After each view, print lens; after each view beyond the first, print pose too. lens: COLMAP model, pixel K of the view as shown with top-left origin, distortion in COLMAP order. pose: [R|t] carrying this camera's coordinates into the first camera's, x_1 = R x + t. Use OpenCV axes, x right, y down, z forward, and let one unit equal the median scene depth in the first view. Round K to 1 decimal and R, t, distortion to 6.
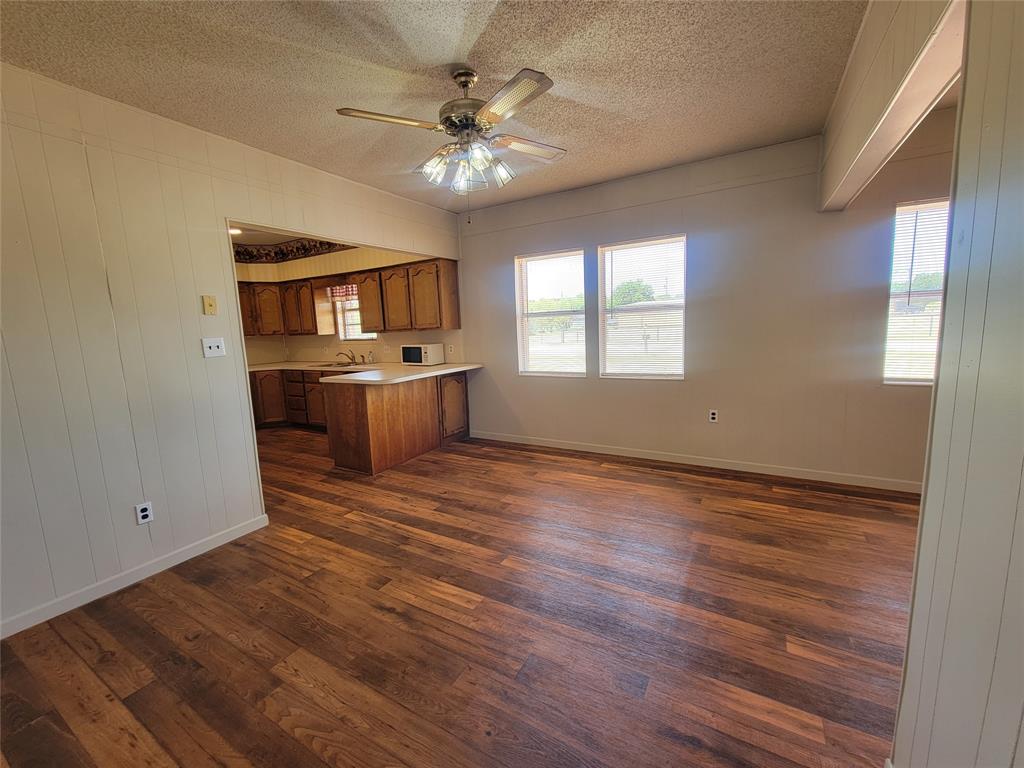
lens RADIAL K [[418.4, 0, 507.2], [0, 418.4, 380.7], [0, 0, 1]] dist [0.000226, 0.000454]
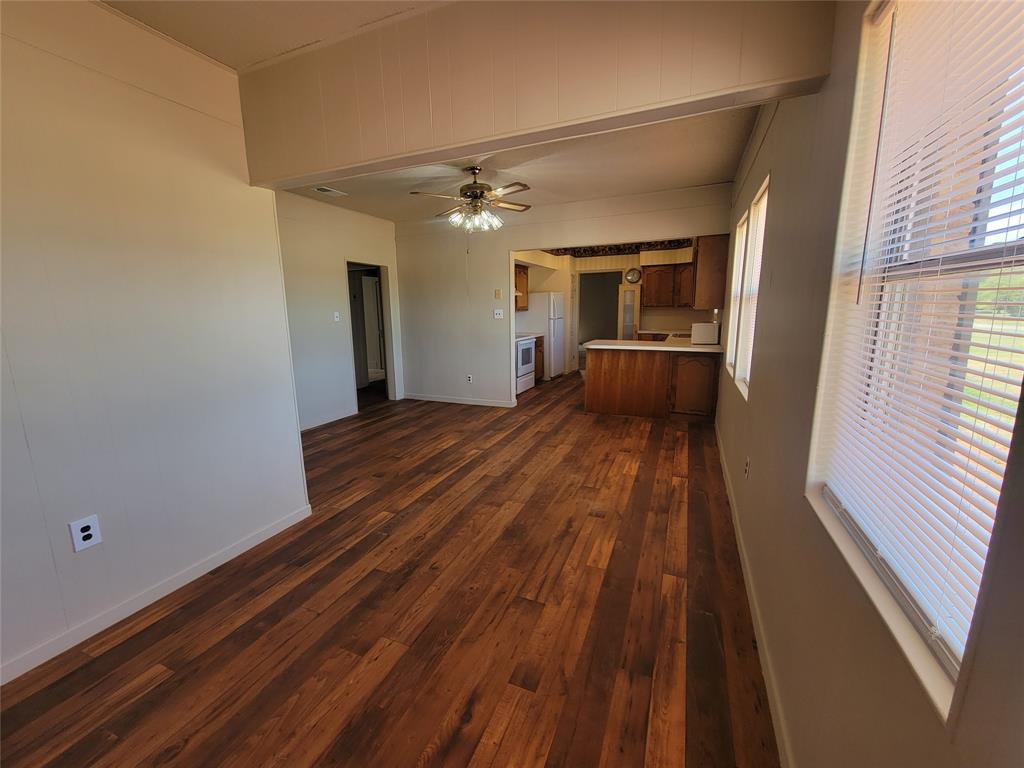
lens RADIAL K [[418.4, 0, 505.3], [0, 418.4, 384.6], [0, 0, 1]] dist [0.000226, 0.000454]
pose [[0.129743, 0.219664, -0.966910, 1.328070], [-0.124809, 0.971014, 0.203849, -0.157633], [0.983661, 0.094231, 0.153398, 0.686091]]
